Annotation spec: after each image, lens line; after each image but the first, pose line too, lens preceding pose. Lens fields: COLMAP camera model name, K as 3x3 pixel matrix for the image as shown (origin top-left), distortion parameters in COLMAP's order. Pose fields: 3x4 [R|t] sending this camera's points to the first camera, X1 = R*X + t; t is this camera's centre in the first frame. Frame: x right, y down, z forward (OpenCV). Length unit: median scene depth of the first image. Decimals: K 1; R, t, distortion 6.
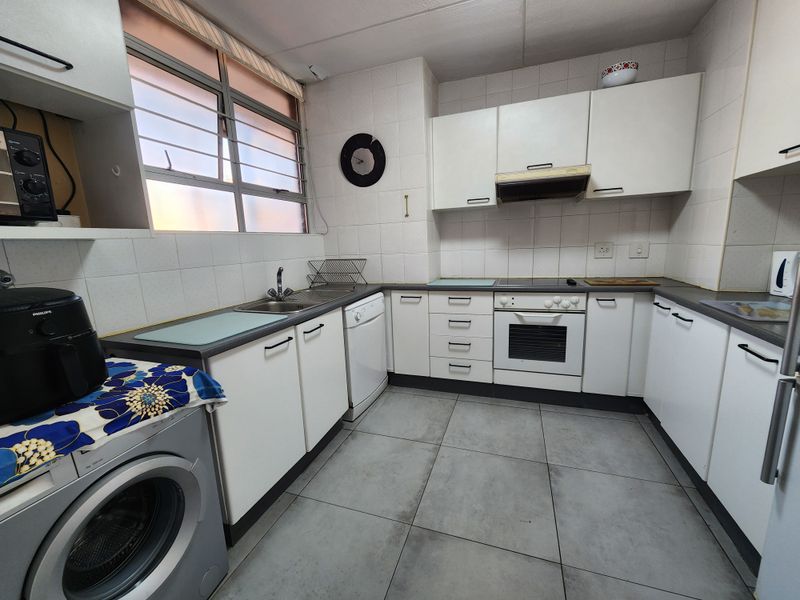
lens RADIAL K [[326.0, 0, 400.1], [0, 326.0, 304.7], [0, 0, 1]] dist [0.006899, -0.002932]
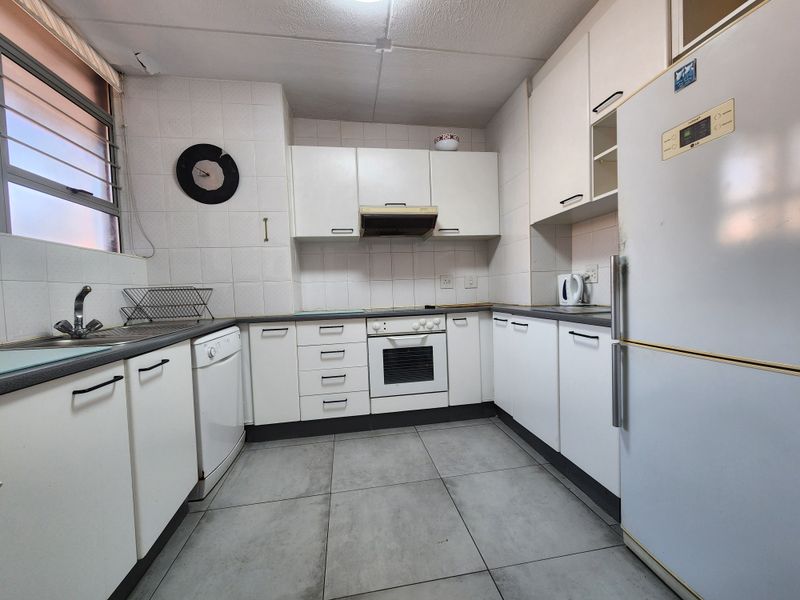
lens RADIAL K [[326.0, 0, 400.1], [0, 326.0, 304.7], [0, 0, 1]] dist [0.006899, -0.002932]
pose [[0.876102, -0.014666, 0.481903, -0.106487], [0.092186, 0.986191, -0.137582, 0.070642], [-0.473231, 0.164961, 0.865356, 0.086206]]
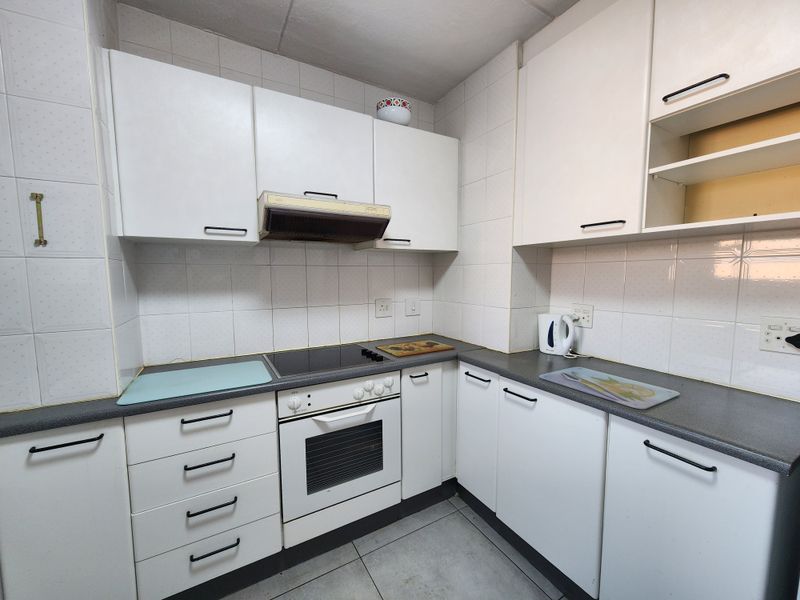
lens RADIAL K [[326.0, 0, 400.1], [0, 326.0, 304.7], [0, 0, 1]] dist [0.006899, -0.002932]
pose [[0.649028, -0.034137, 0.759998, -0.001231], [0.119498, 0.991166, -0.057528, -0.137782], [-0.751321, 0.128155, 0.647374, 0.470764]]
